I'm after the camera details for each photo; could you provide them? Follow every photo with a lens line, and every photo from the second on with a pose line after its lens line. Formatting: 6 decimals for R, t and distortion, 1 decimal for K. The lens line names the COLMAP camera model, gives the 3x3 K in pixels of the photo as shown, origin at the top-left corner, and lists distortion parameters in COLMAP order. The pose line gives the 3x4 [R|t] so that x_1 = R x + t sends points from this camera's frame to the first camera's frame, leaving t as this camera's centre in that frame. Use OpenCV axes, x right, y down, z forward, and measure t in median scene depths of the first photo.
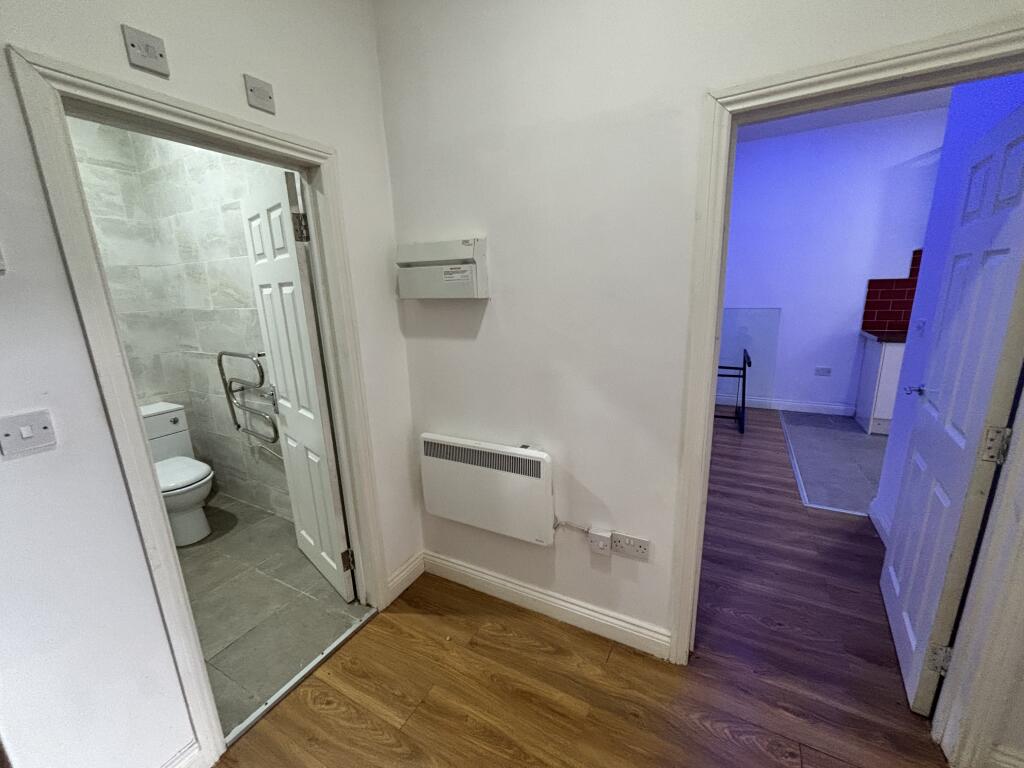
lens RADIAL K [[415.2, 0, 512.0], [0, 415.2, 384.0], [0, 0, 1]] dist [-0.002191, 0.000528]
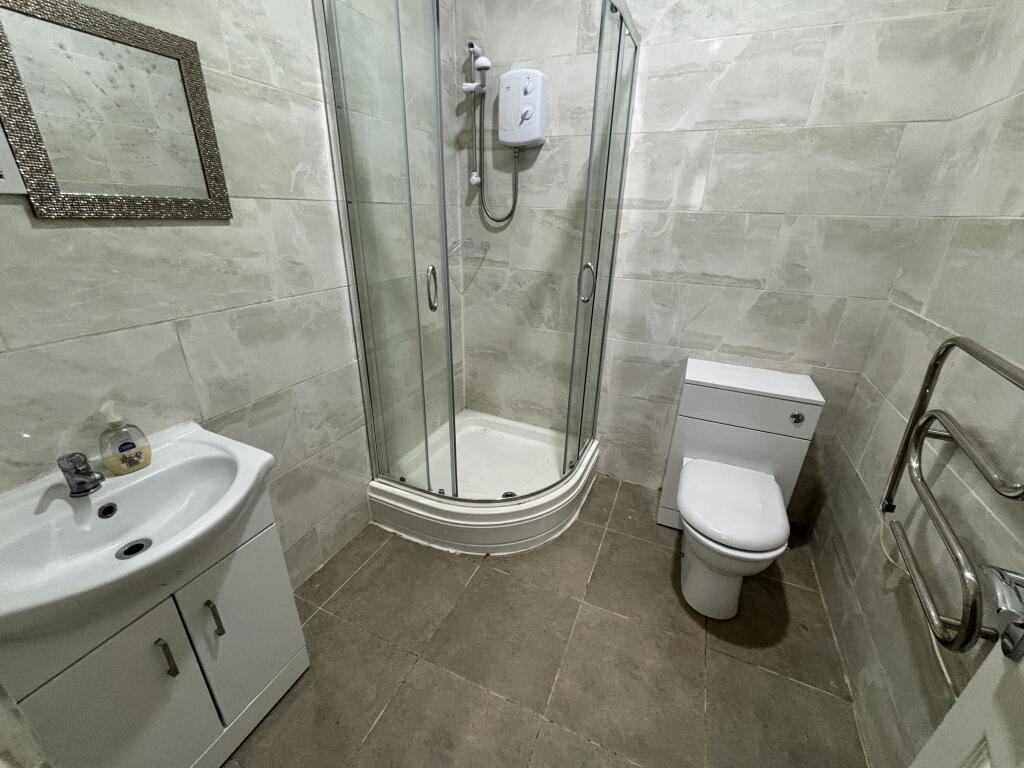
lens RADIAL K [[409.2, 0, 512.0], [0, 409.2, 384.0], [0, 0, 1]] dist [-0.000197, 0.000145]
pose [[0.075854, 0.417339, -0.905580, -0.345098], [-0.256356, 0.885830, 0.386764, -0.069259], [0.963602, 0.202813, 0.174181, 0.504162]]
